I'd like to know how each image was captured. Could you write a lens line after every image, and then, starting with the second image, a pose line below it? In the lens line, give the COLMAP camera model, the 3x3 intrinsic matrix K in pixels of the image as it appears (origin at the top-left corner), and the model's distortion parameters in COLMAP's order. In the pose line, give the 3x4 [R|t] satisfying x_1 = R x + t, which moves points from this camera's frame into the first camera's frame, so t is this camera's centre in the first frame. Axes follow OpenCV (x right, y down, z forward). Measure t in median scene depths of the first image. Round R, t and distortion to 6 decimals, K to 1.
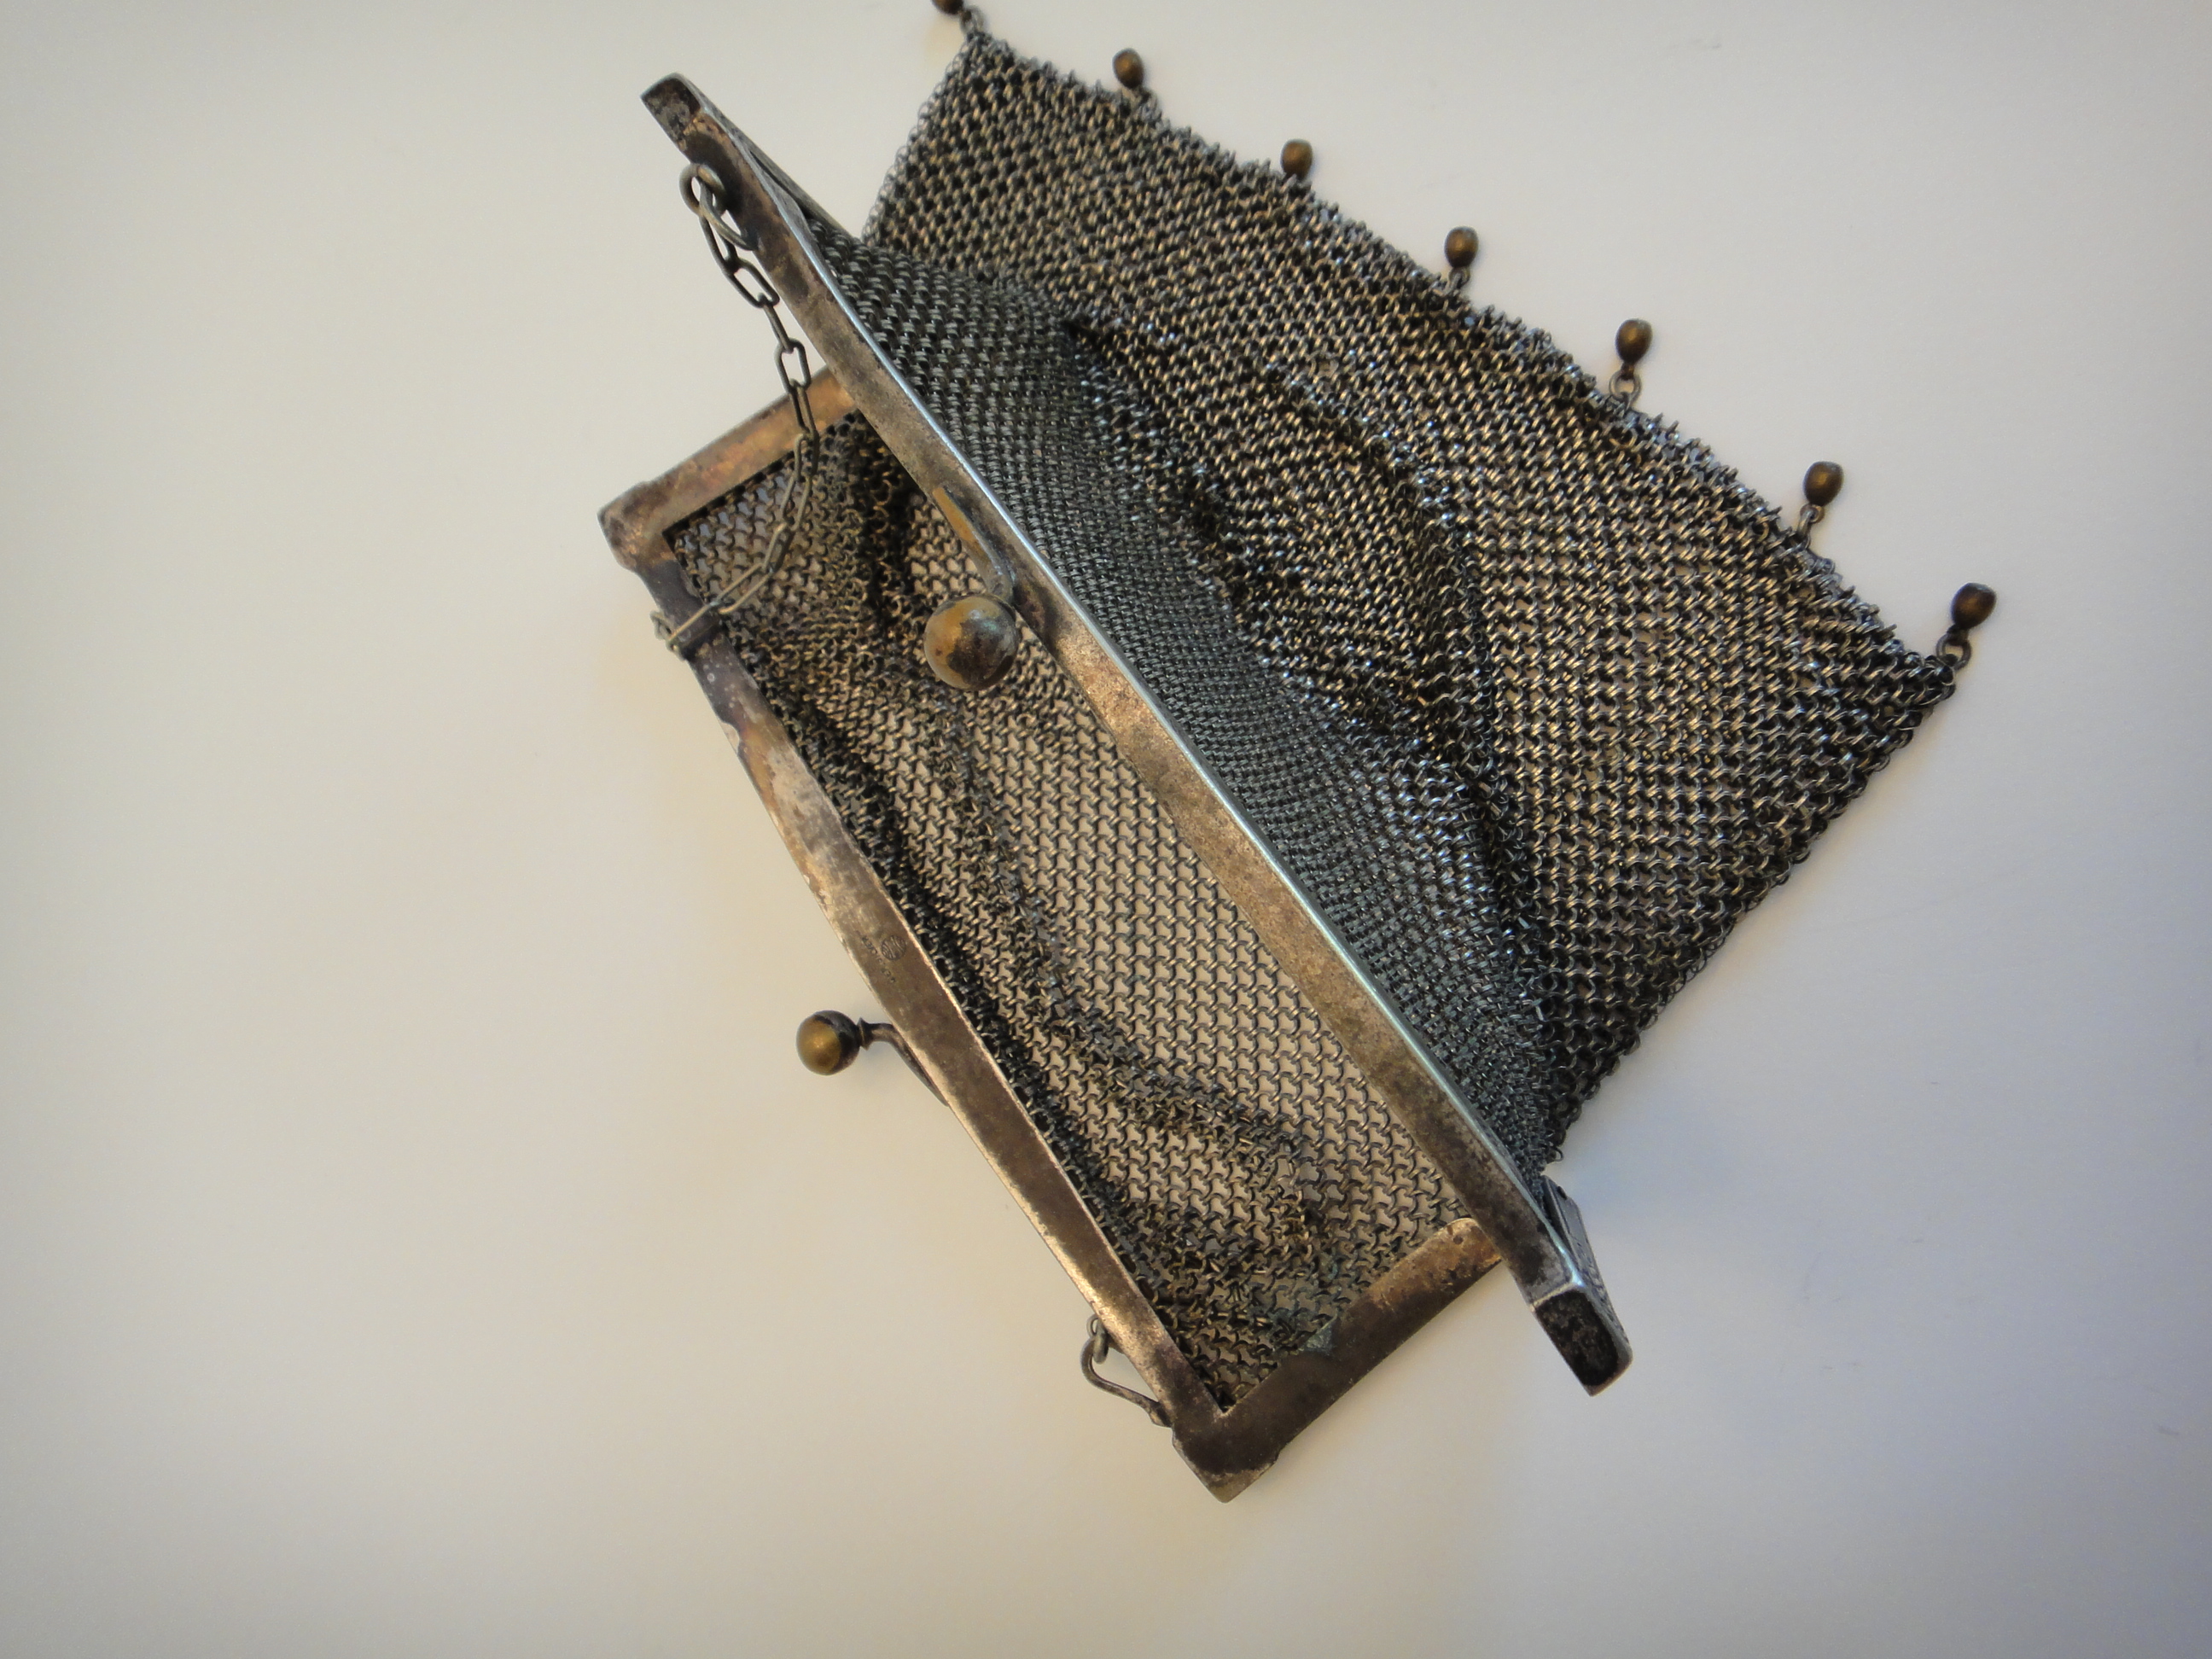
lens RADIAL K [[1638.9, 0, 1101.1], [0, 1638.9, 833.7], [0, 0, 1]] dist [0.011338, -0.000231]
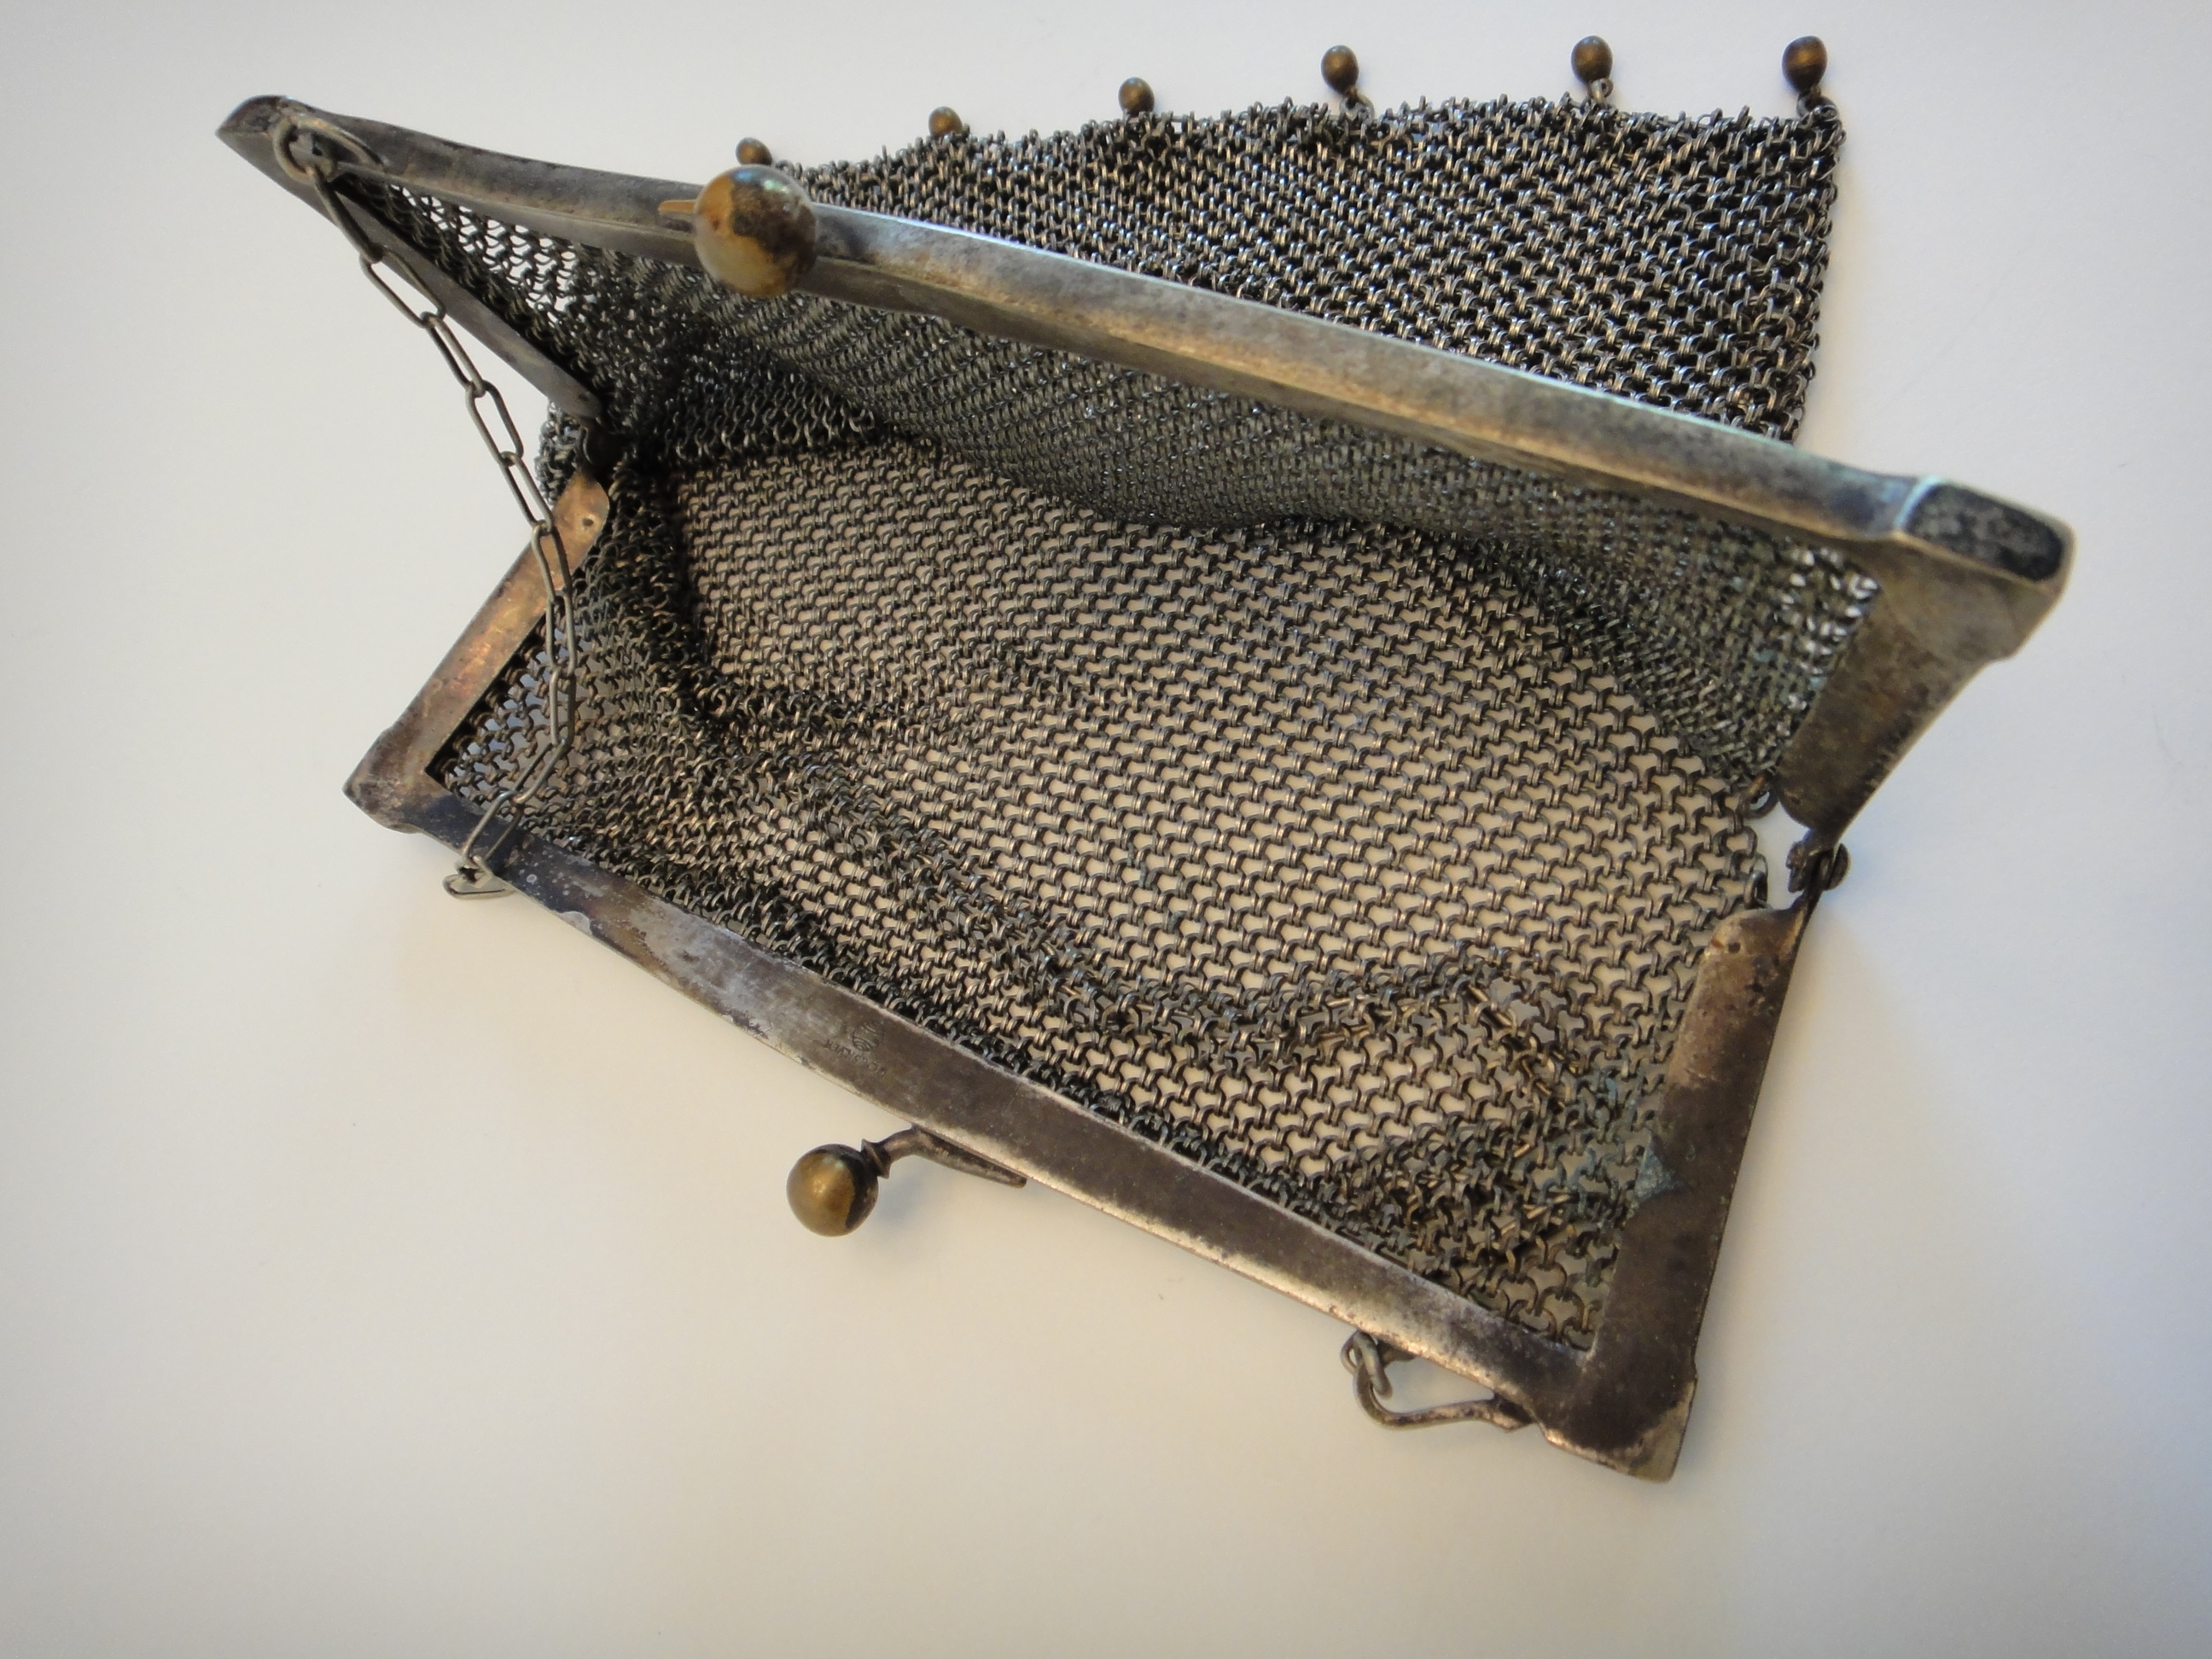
lens RADIAL K [[1638.9, 0, 1107.6], [0, 1638.9, 826.6], [0, 0, 1]] dist [0.011338, -0.000231]
pose [[0.902036, -0.394310, 0.175643, -0.127174], [0.431548, 0.814464, -0.387833, 0.340559], [0.009871, 0.425638, 0.904840, 0.301080]]
